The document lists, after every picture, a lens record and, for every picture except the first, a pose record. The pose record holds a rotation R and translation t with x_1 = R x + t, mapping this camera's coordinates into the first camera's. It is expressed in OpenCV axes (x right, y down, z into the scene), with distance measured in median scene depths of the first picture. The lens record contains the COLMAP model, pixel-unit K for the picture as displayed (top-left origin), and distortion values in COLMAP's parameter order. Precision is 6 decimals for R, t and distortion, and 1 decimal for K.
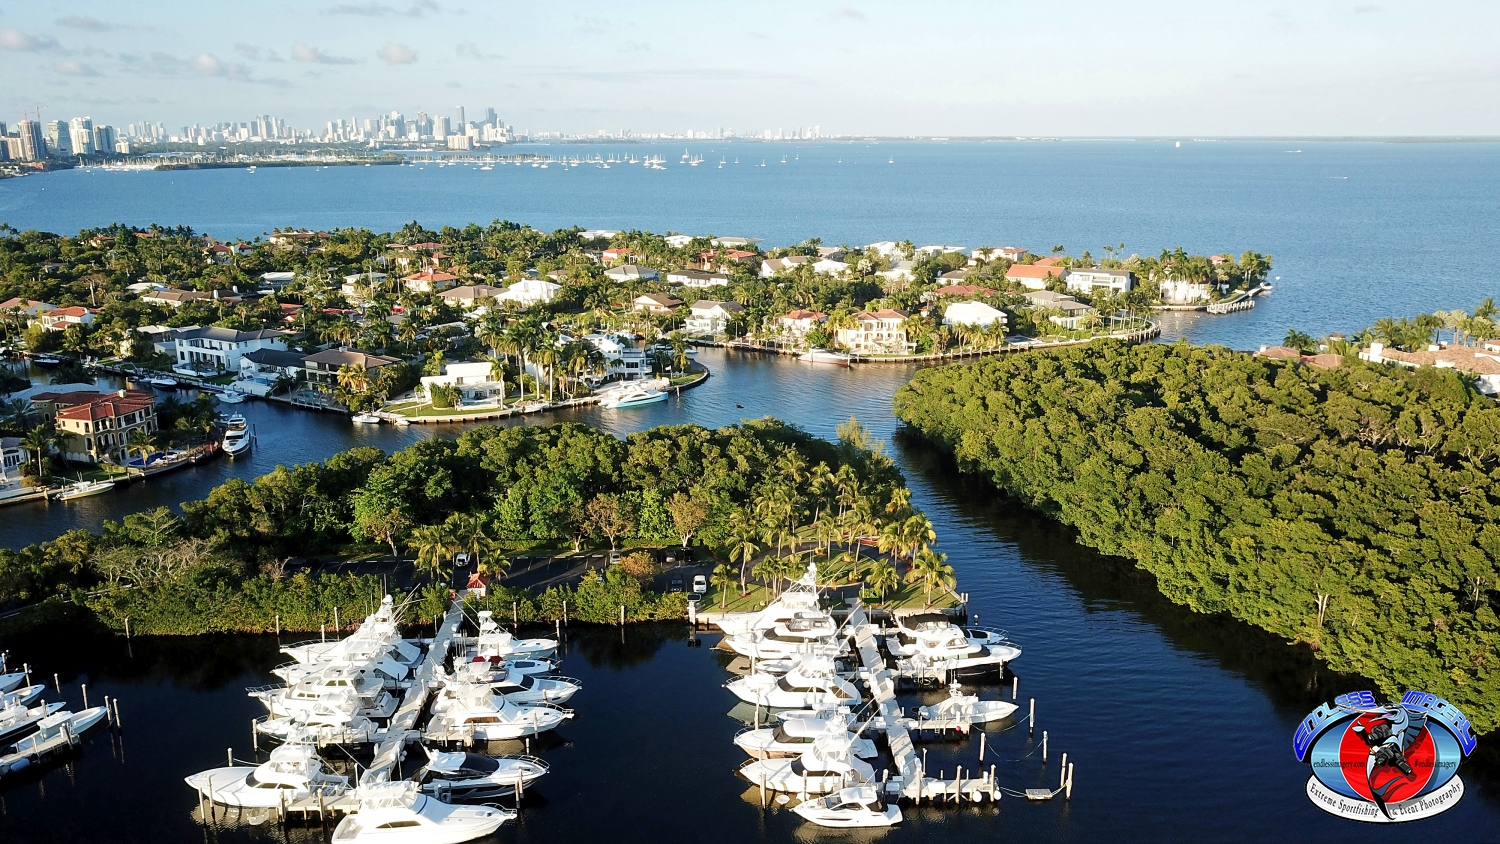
lens RADIAL K [[1167.5, 0, 750.0], [0, 1167.5, 422.0], [0, 0, 1]] dist [0.007022, -0.008868]
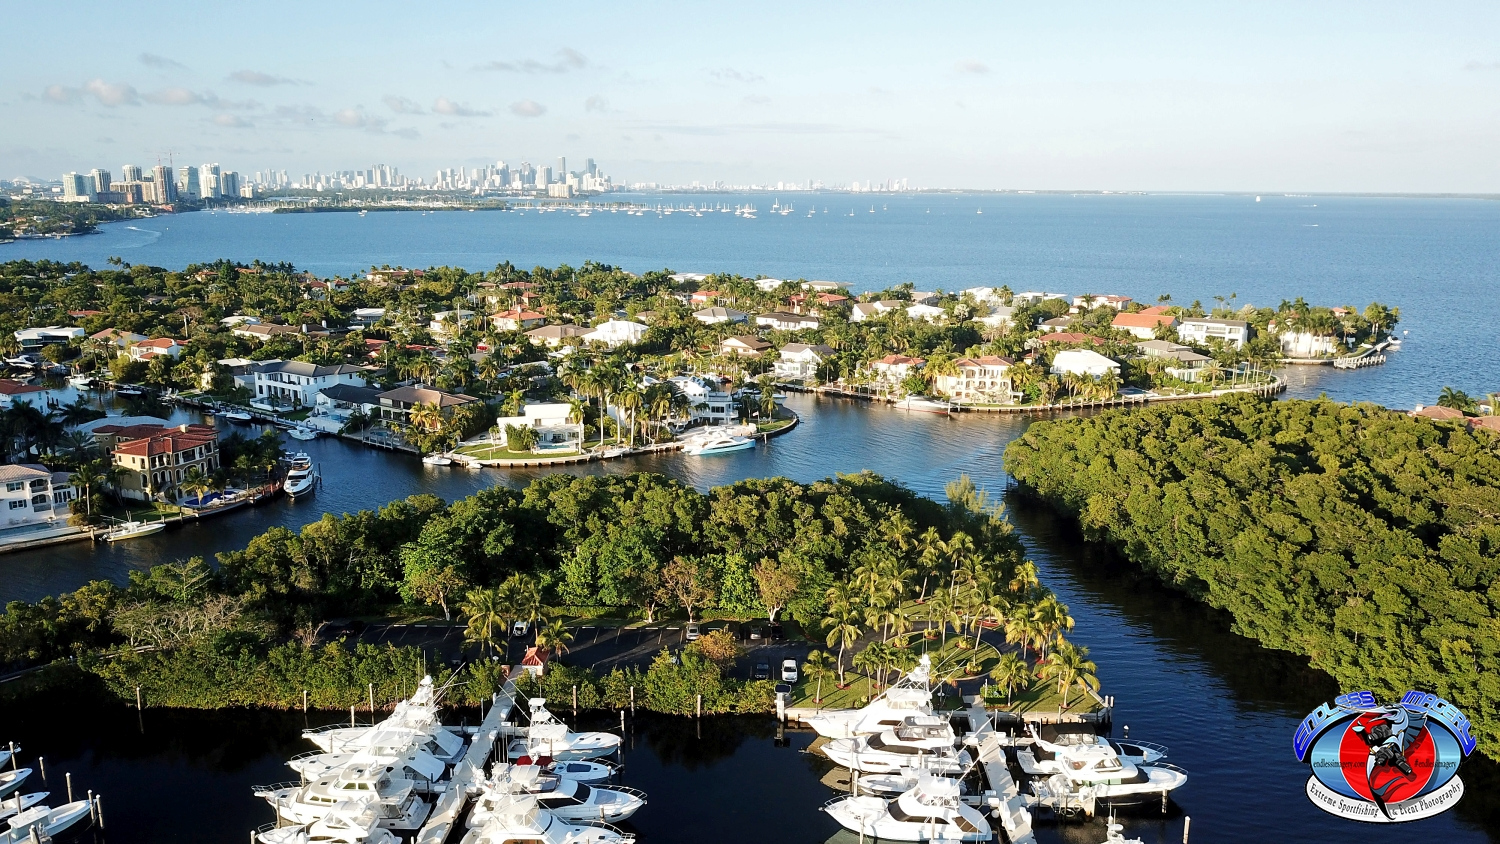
lens RADIAL K [[1138.1, 0, 750.0], [0, 1138.1, 422.0], [0, 0, 1]] dist [0.005698, -0.006570]
pose [[0.997107, 0.023689, -0.072230, -0.012295], [-0.026366, 0.998992, -0.036327, -0.008647], [0.071297, 0.038126, 0.996726, 0.120156]]
